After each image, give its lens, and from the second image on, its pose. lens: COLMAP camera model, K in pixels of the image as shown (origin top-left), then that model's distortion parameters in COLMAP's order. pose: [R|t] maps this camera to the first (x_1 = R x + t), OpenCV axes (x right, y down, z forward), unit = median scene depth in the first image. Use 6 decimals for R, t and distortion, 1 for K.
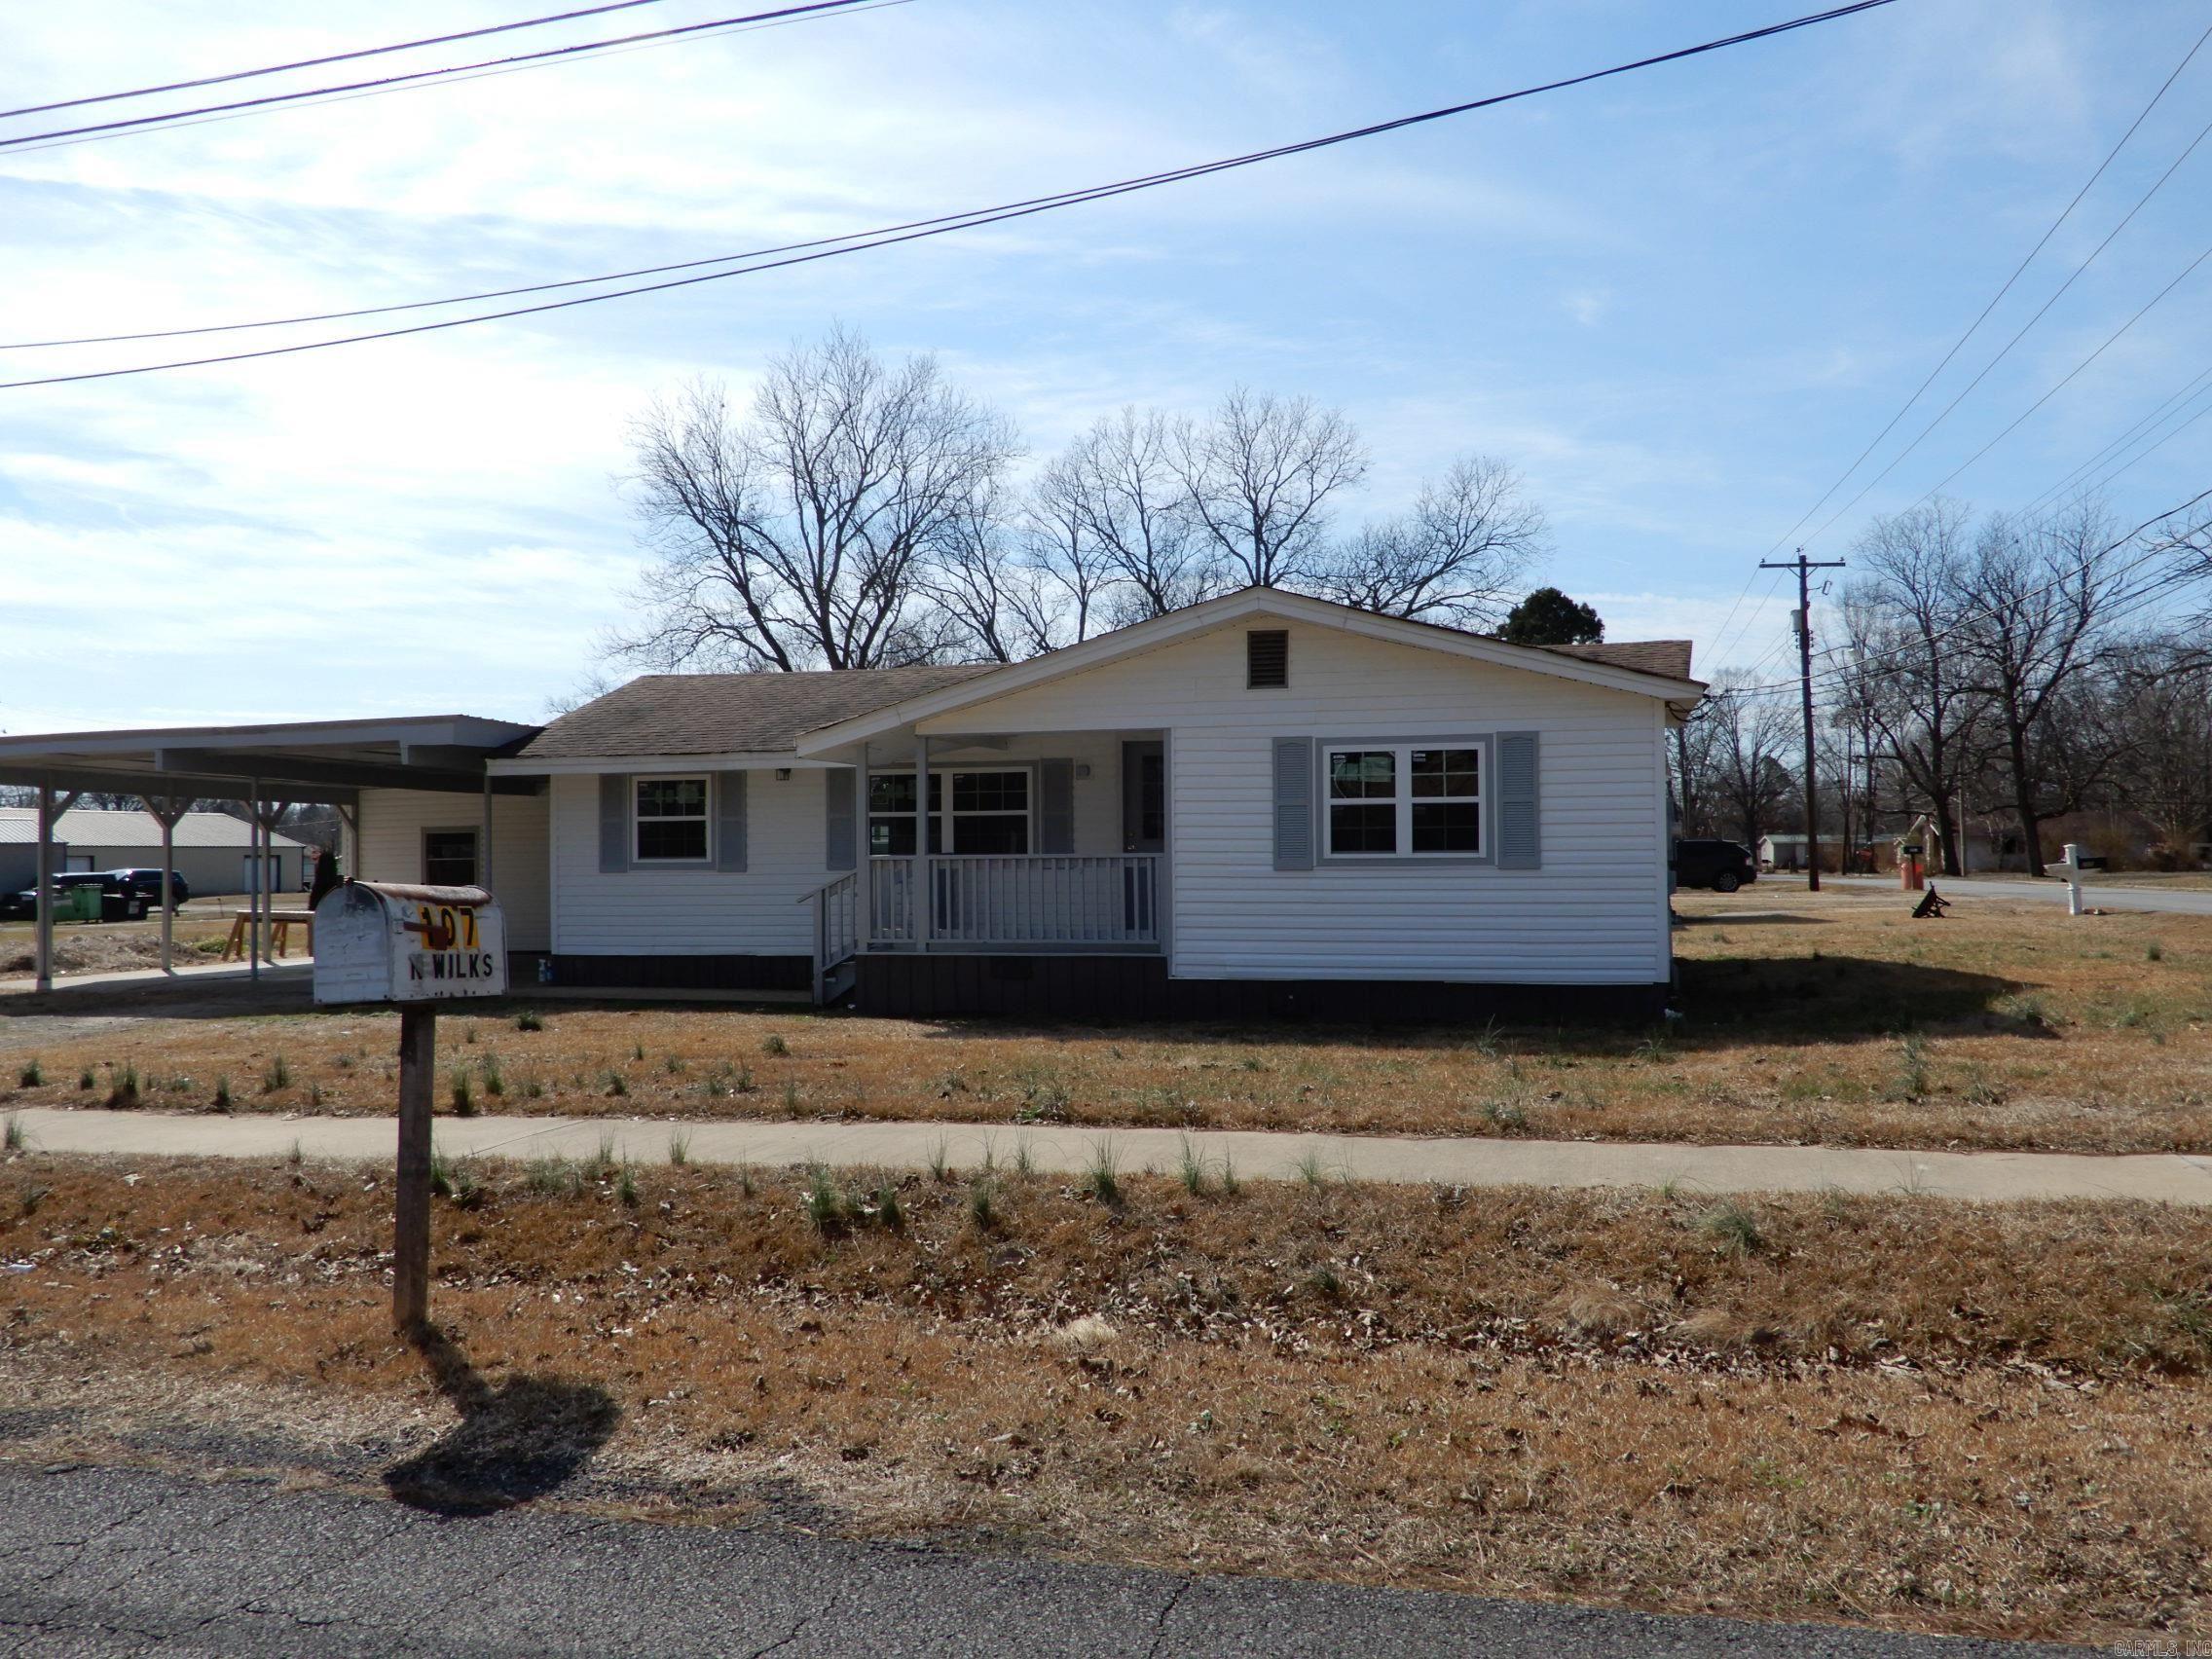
lens RADIAL K [[1706.4, 0, 1118.4], [0, 1706.4, 838.2], [0, 0, 1]] dist [-0.017523, 0.014545]
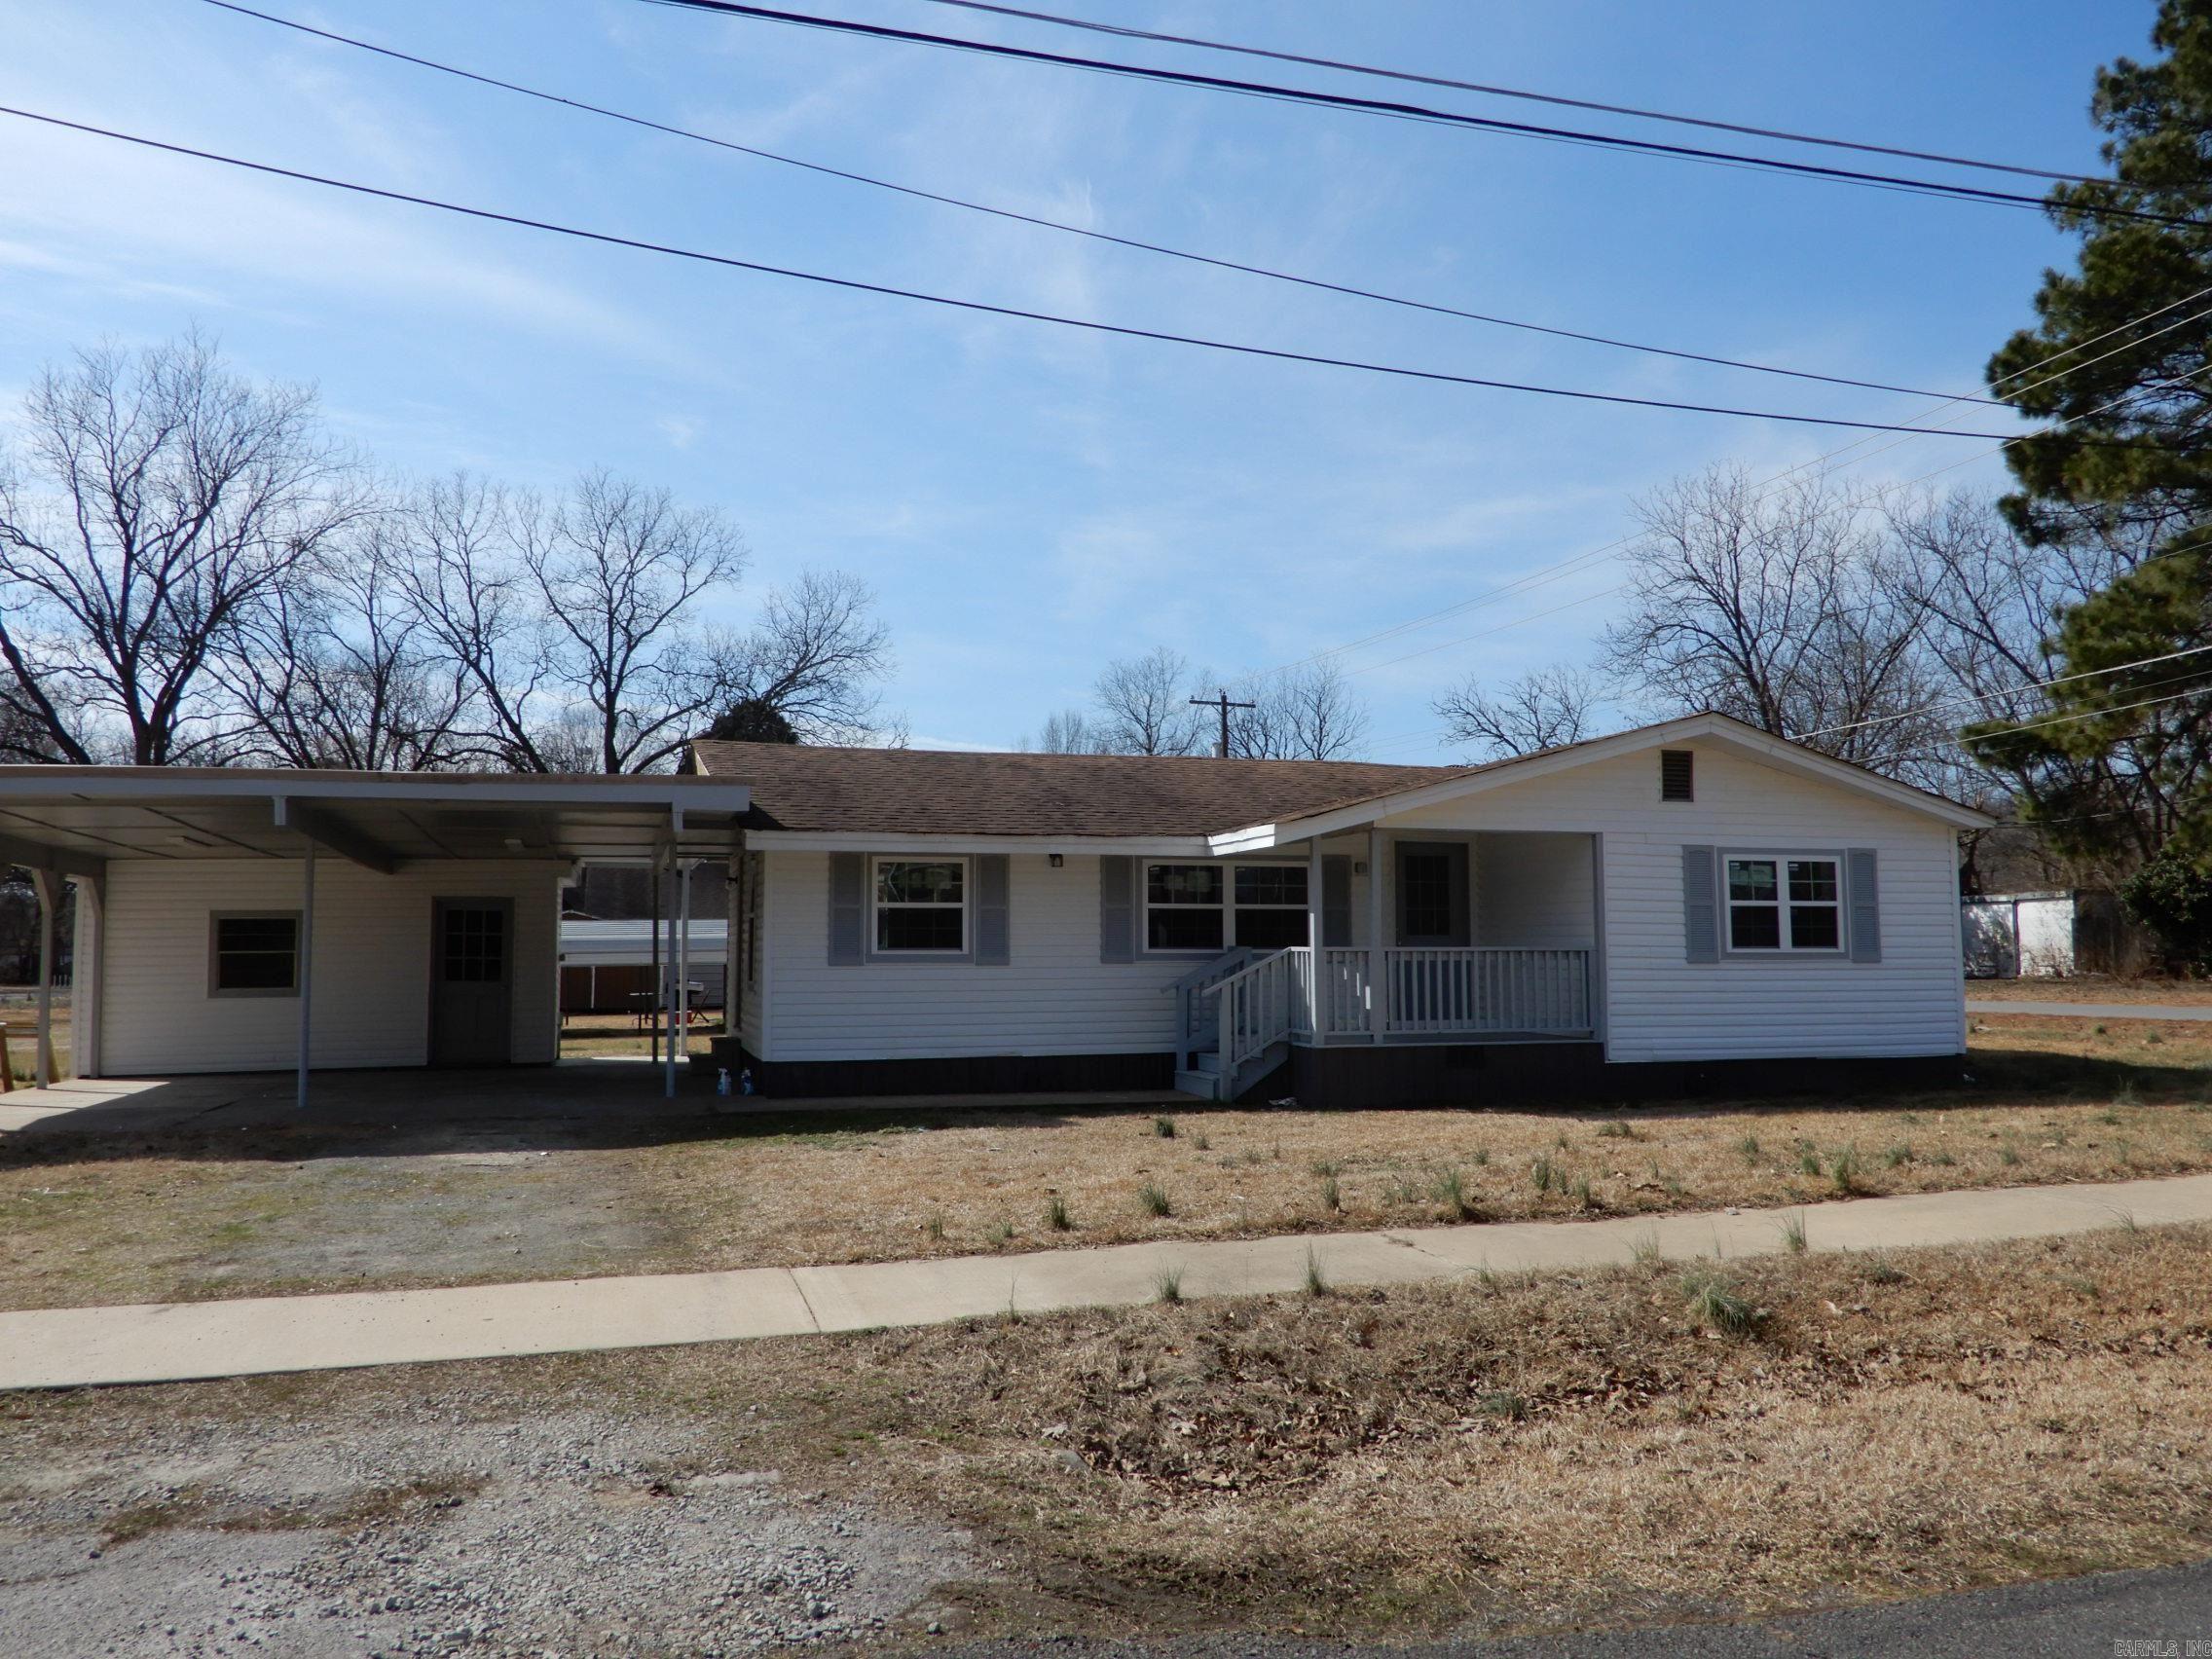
lens RADIAL K [[1706.4, 0, 1104.6], [0, 1706.4, 825.4], [0, 0, 1]] dist [-0.017523, 0.014545]
pose [[0.859426, 0.046245, 0.509164, -0.803983], [-0.010204, 0.997254, -0.073352, 0.014494], [-0.511158, 0.057845, 0.857538, 0.223847]]
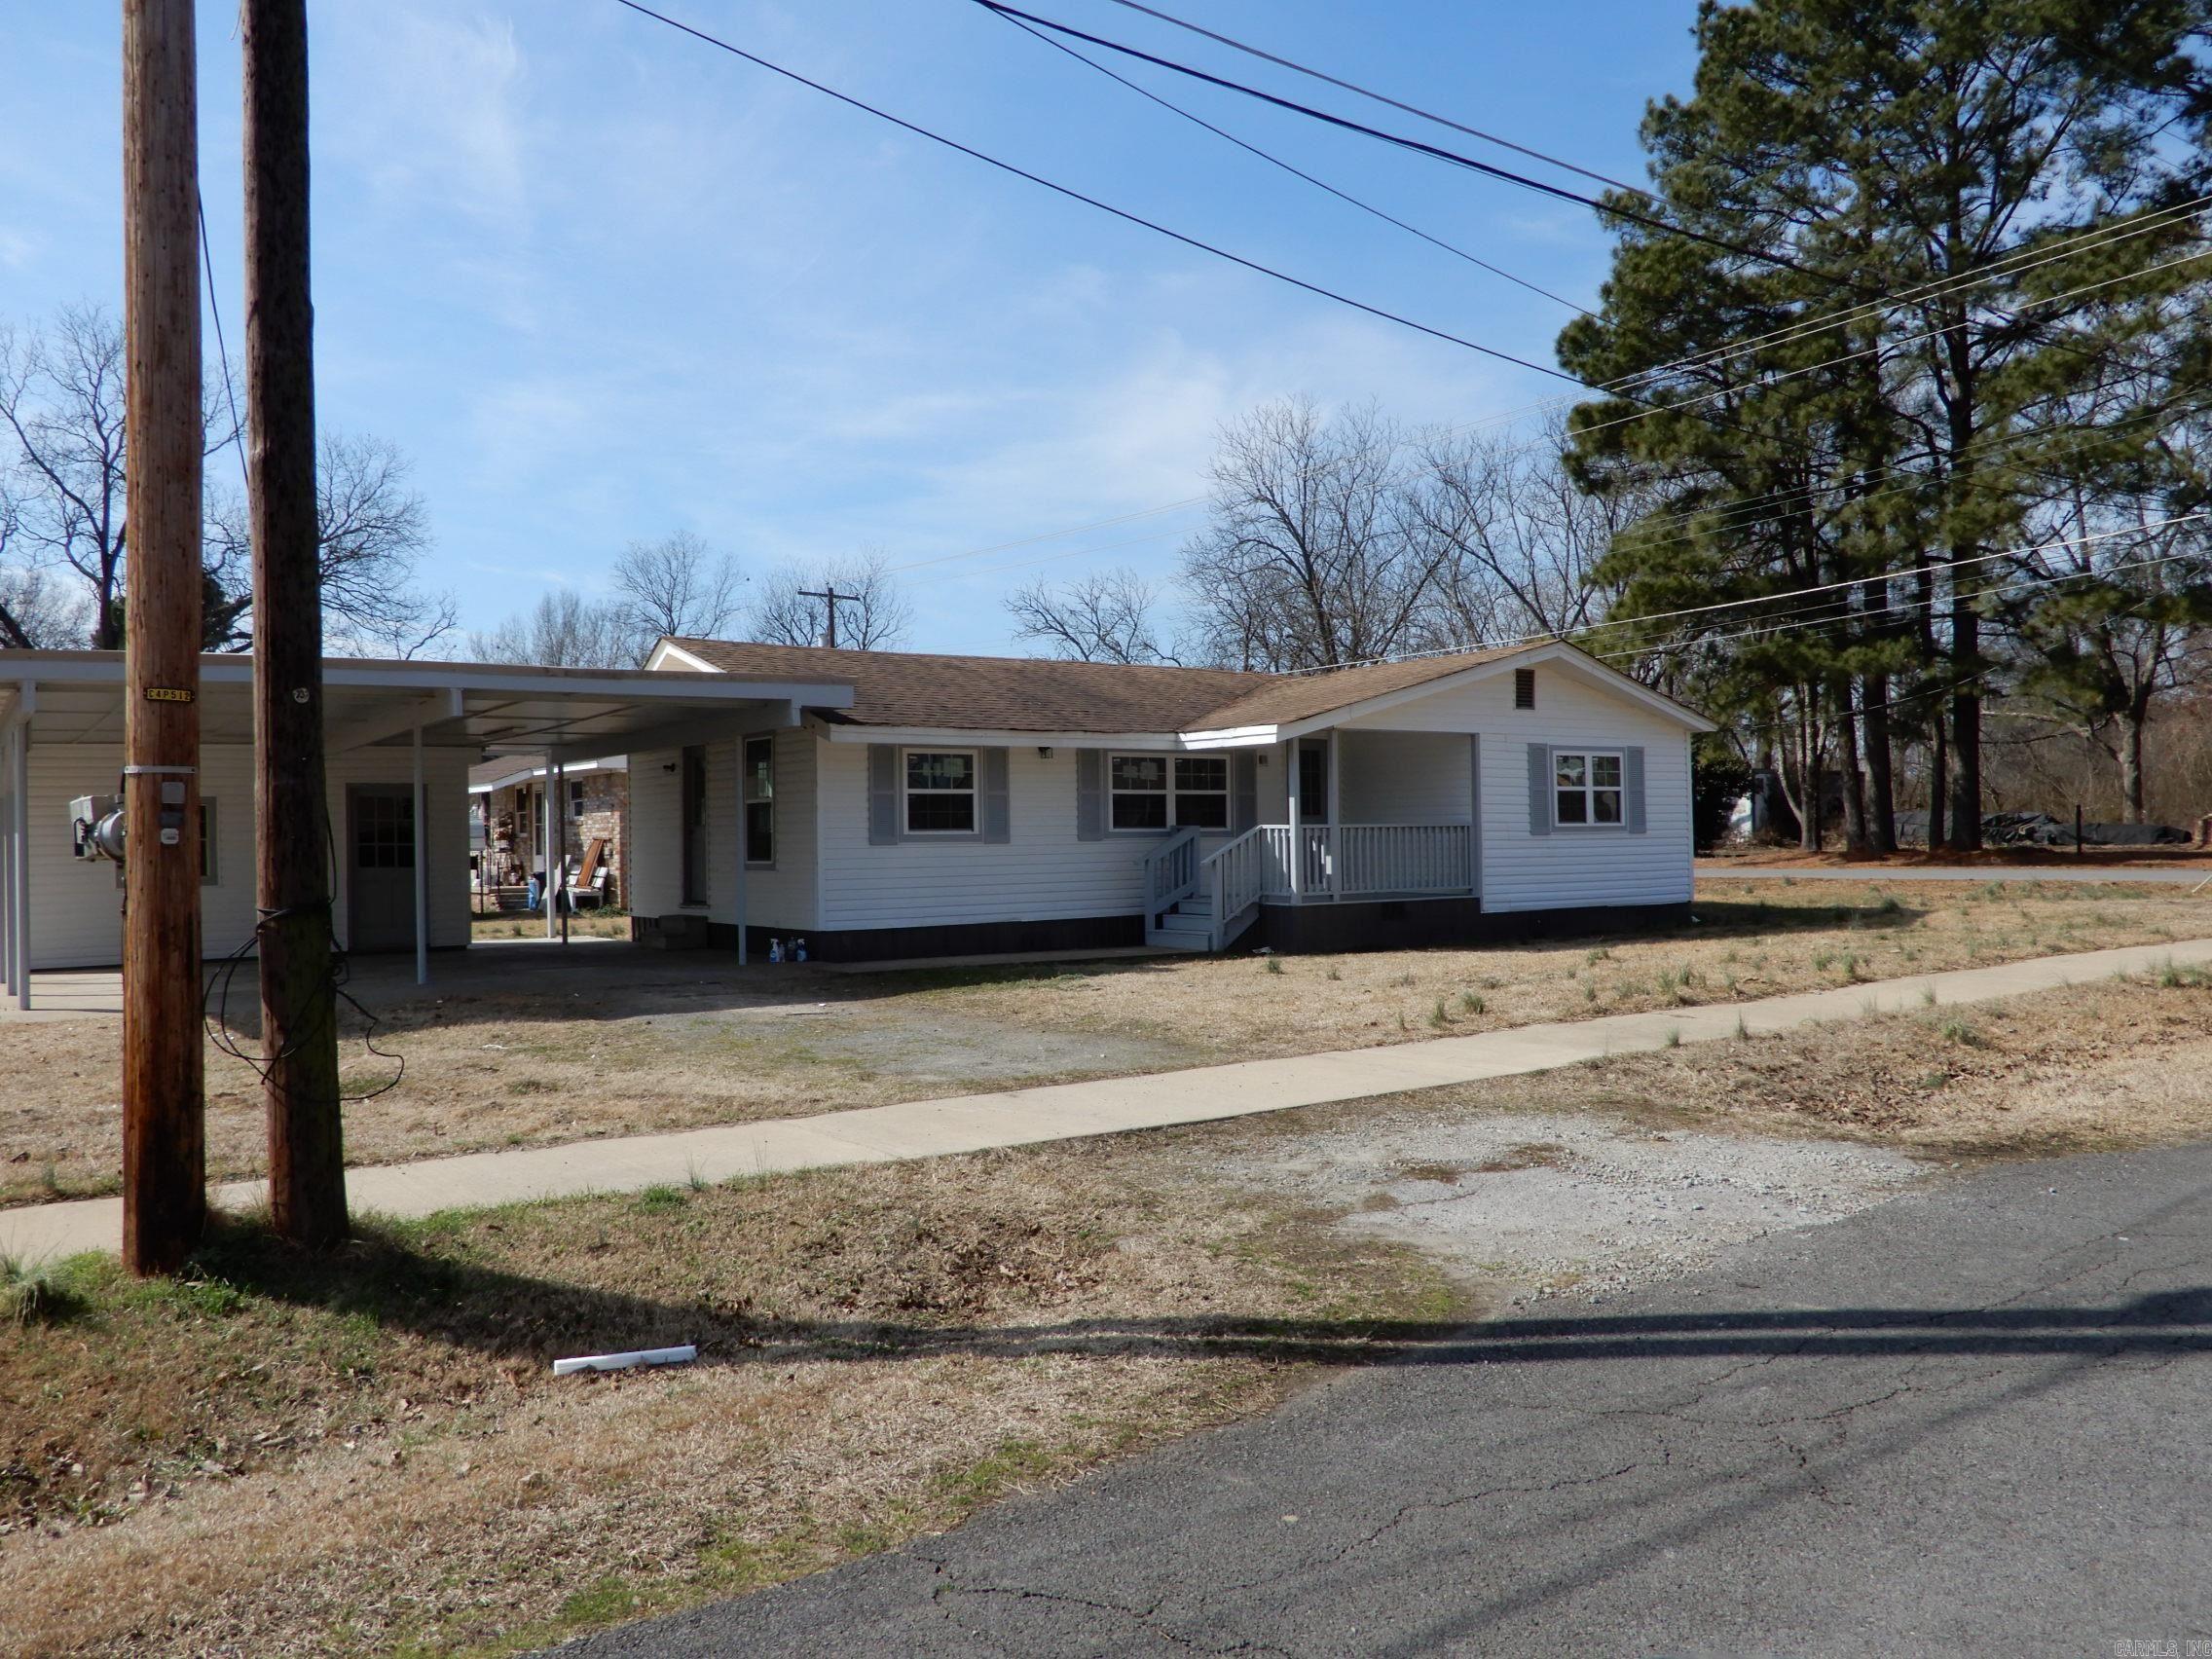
lens RADIAL K [[1706.4, 0, 1103.7], [0, 1706.4, 833.6], [0, 0, 1]] dist [-0.017523, 0.014545]
pose [[0.645957, 0.001929, 0.763371, -1.232312], [0.001082, 0.999993, -0.003442, 0.021972], [-0.763373, 0.003050, 0.645951, 0.335420]]
